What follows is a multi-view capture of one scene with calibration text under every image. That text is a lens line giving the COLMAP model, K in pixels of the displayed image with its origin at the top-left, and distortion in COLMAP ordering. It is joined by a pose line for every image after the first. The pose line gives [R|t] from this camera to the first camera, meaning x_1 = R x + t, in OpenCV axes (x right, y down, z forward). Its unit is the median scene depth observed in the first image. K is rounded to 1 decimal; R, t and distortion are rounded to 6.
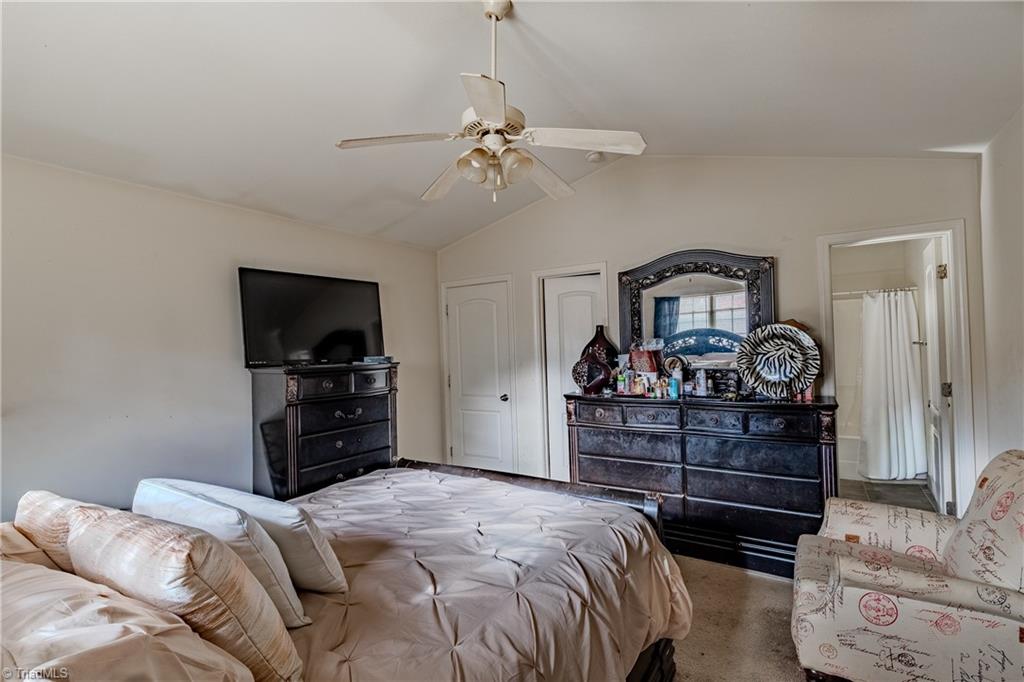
lens RADIAL K [[477.1, 0, 512.2], [0, 477.1, 359.9], [0, 0, 1]] dist [-0.002835, -0.000253]
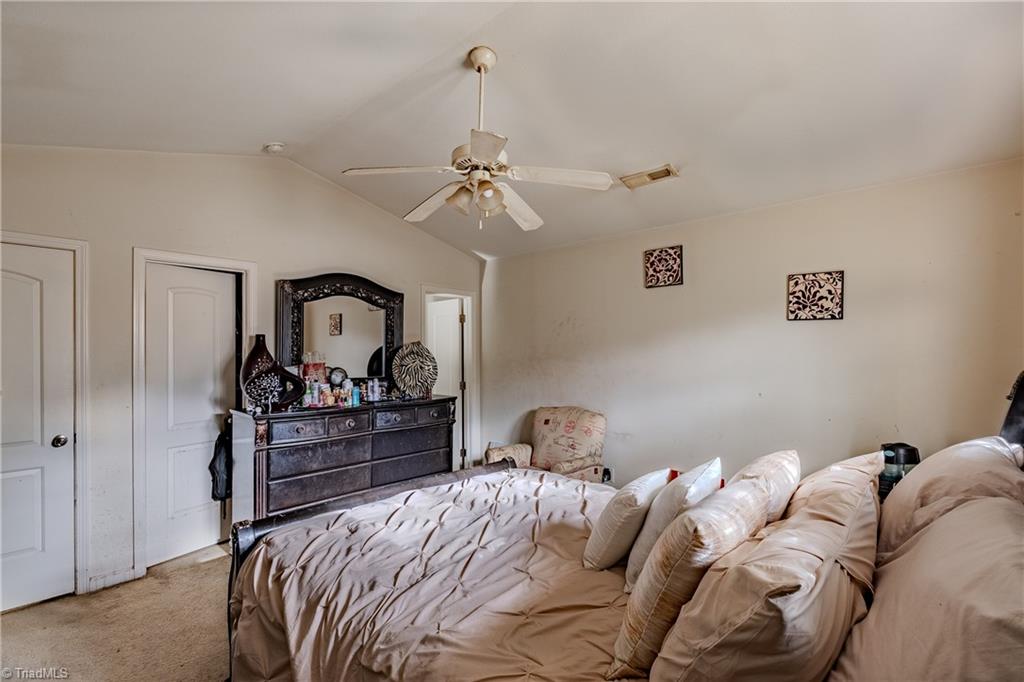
lens RADIAL K [[477.1, 0, 512.2], [0, 477.1, 359.9], [0, 0, 1]] dist [-0.002835, -0.000253]
pose [[0.189321, 0.014342, 0.981810, -0.724554], [0.026410, 0.999457, -0.019692, 0.005758], [-0.981560, 0.029658, 0.188840, 0.452605]]
